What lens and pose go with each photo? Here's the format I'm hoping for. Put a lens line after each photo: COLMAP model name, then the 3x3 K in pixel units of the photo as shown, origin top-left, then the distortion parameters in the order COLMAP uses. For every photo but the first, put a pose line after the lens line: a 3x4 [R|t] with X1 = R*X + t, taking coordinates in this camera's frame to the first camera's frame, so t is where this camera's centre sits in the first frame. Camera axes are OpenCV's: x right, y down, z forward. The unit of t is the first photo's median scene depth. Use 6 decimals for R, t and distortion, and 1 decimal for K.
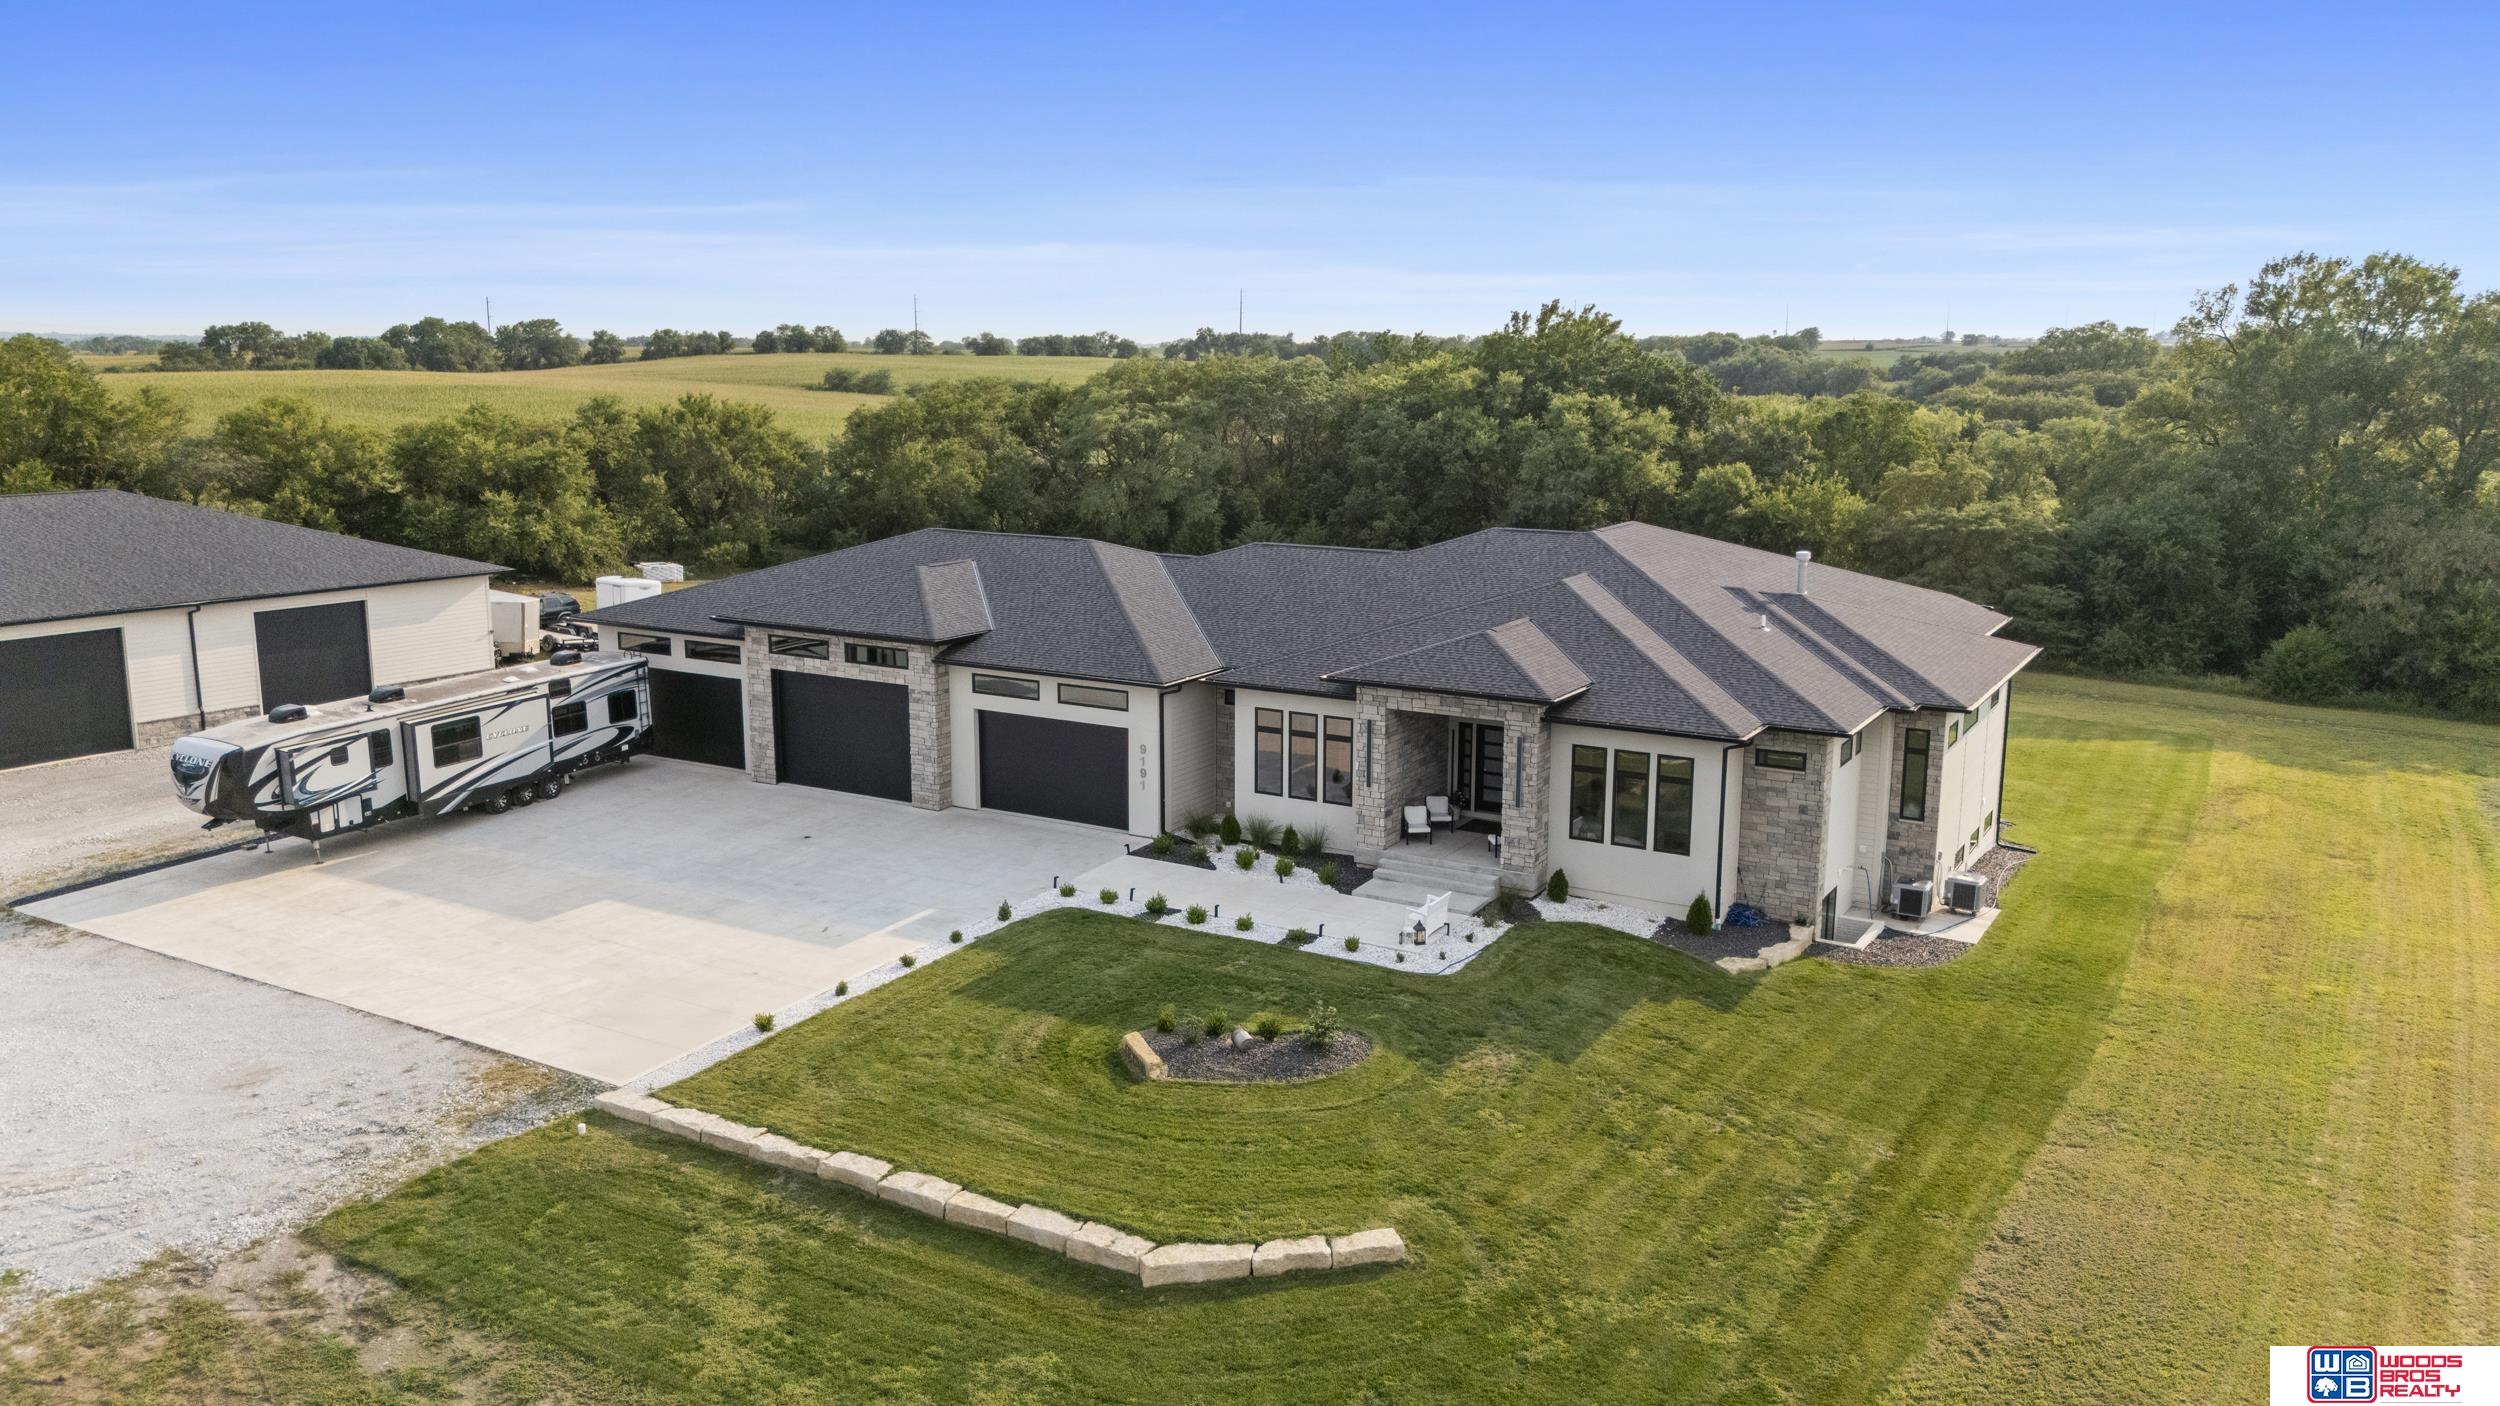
lens RADIAL K [[1923.3, 0, 1326.6], [0, 1923.3, 705.9], [0, 0, 1]] dist [0.088014, -0.103559]
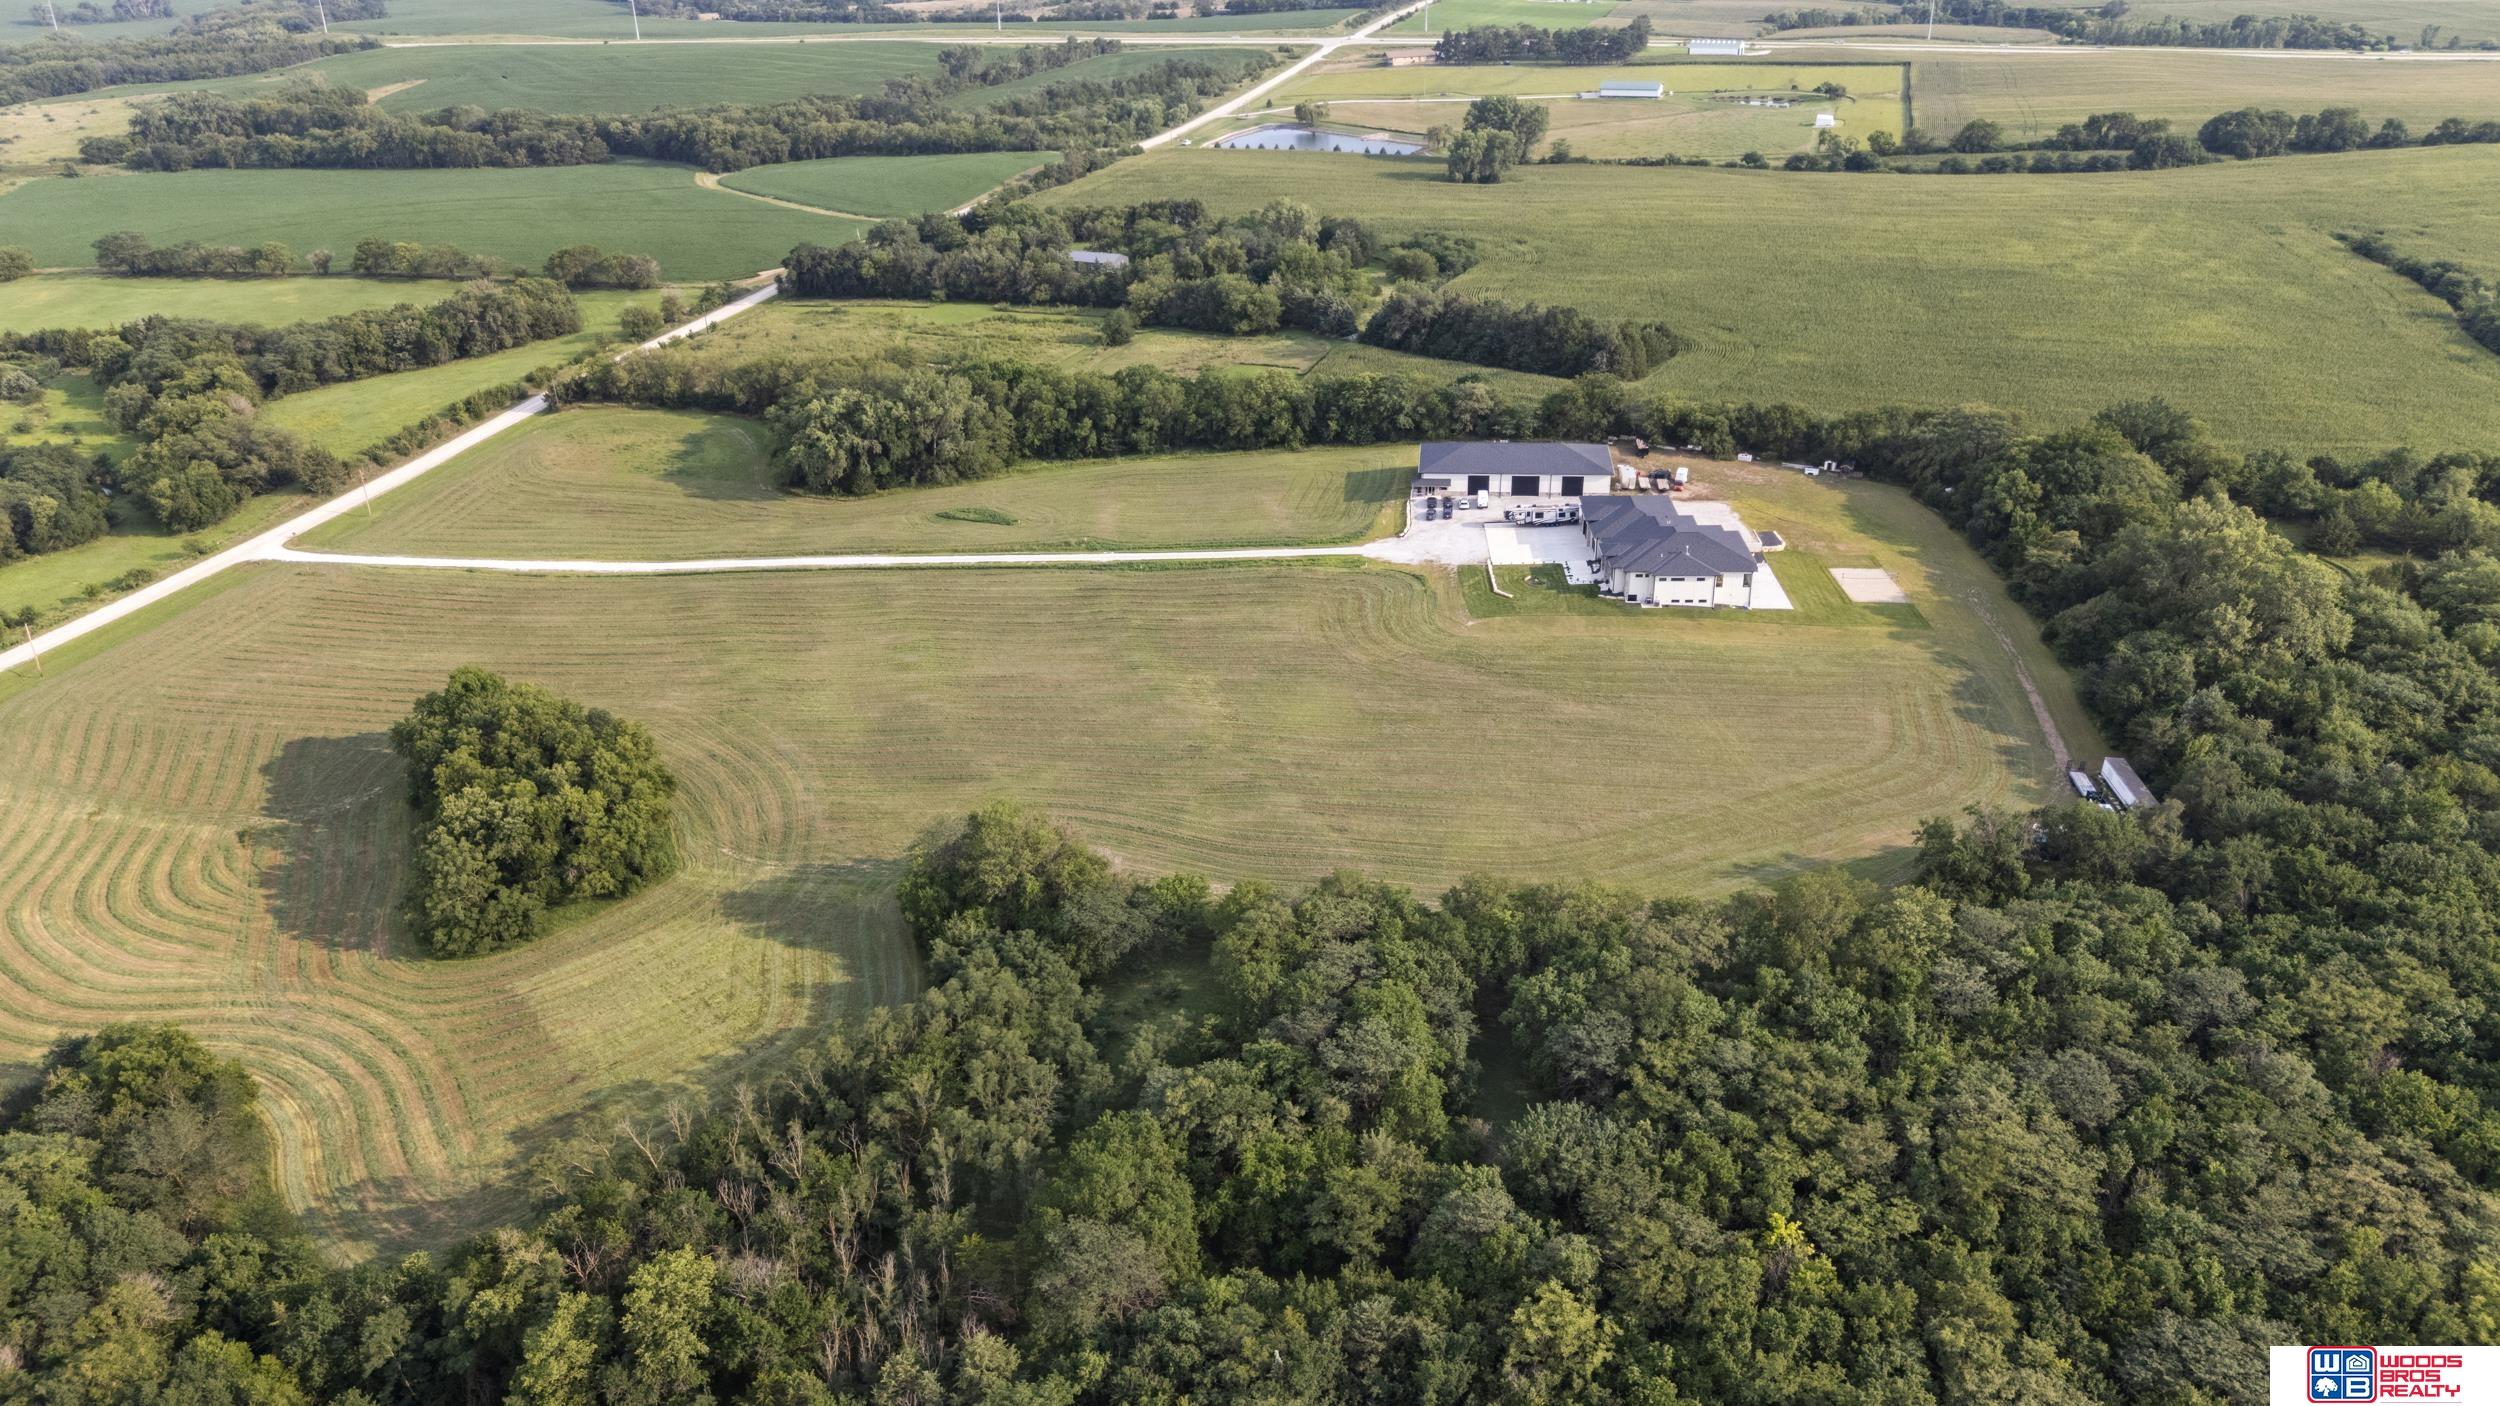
lens RADIAL K [[1923.3, 0, 1326.6], [0, 1923.3, 705.9], [0, 0, 1]] dist [0.088014, -0.103559]
pose [[0.498711, 0.364357, -0.786468, 5.088206], [-0.170542, 0.930868, 0.323111, -1.521914], [0.849825, -0.027013, 0.526372, -3.437424]]
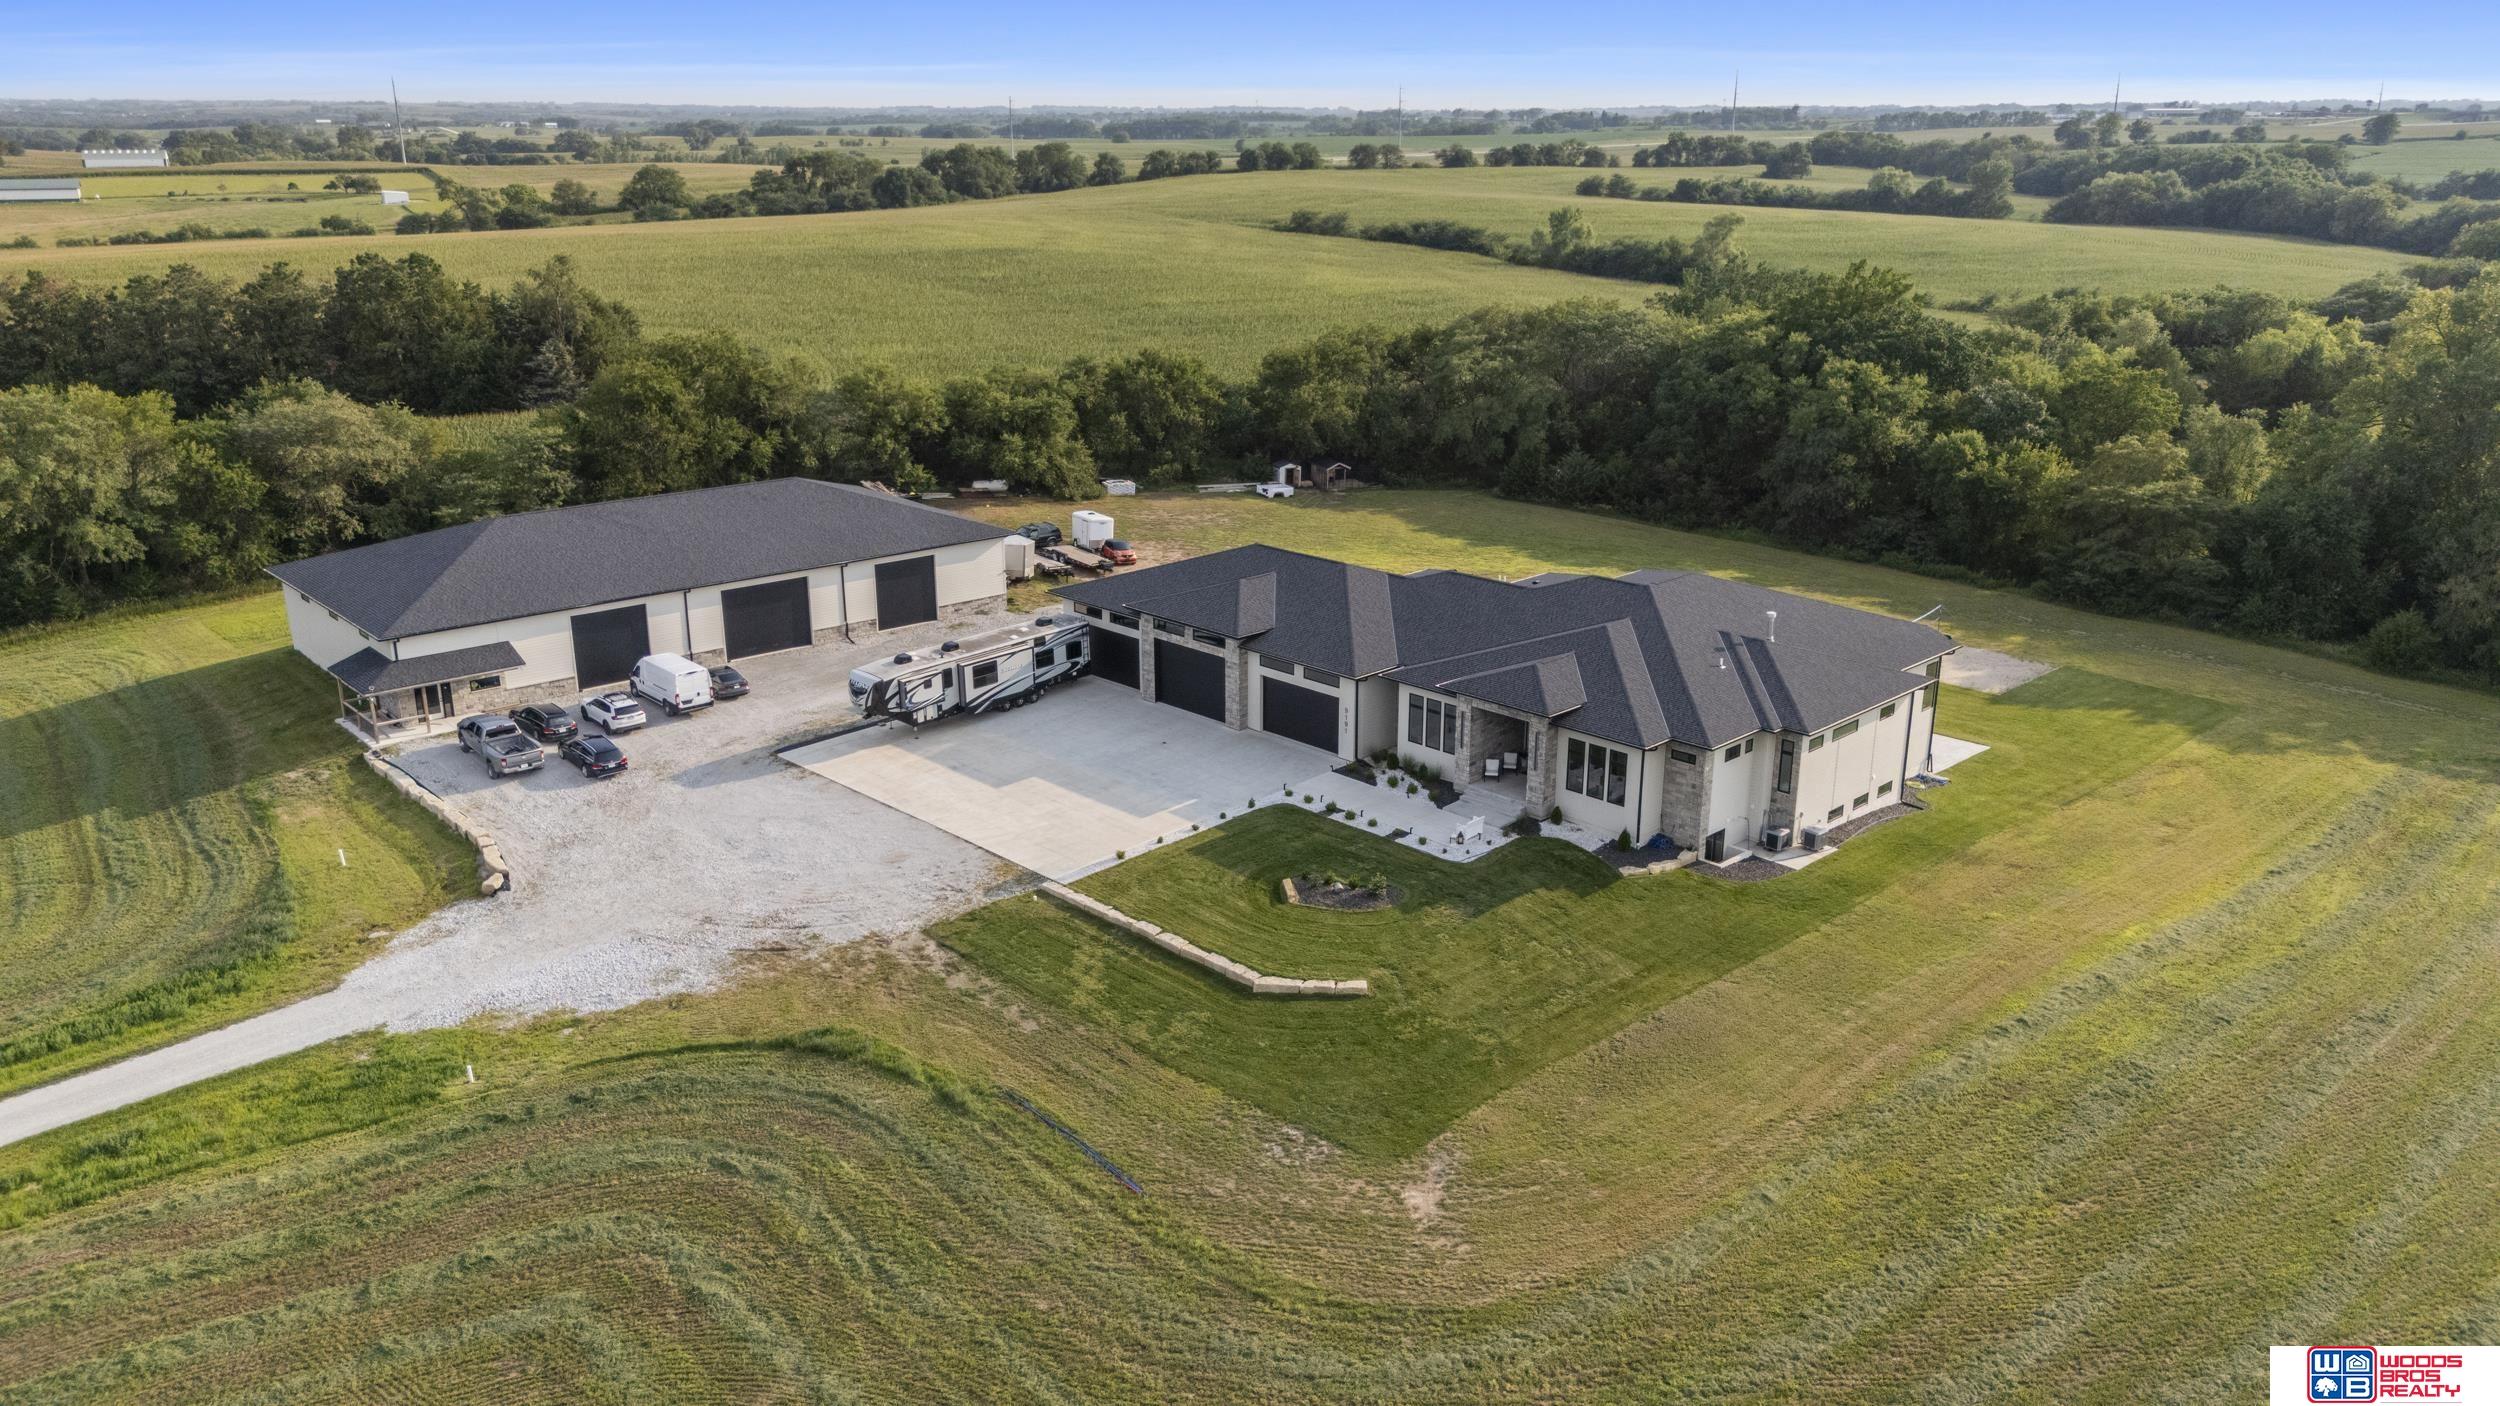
lens RADIAL K [[1923.3, 0, 1326.6], [0, 1923.3, 705.9], [0, 0, 1]] dist [0.088014, -0.103559]
pose [[0.970105, 0.078183, -0.229749, 0.303039], [-0.052772, 0.991992, 0.114747, -0.191226], [0.236880, -0.099192, 0.966462, -0.724735]]
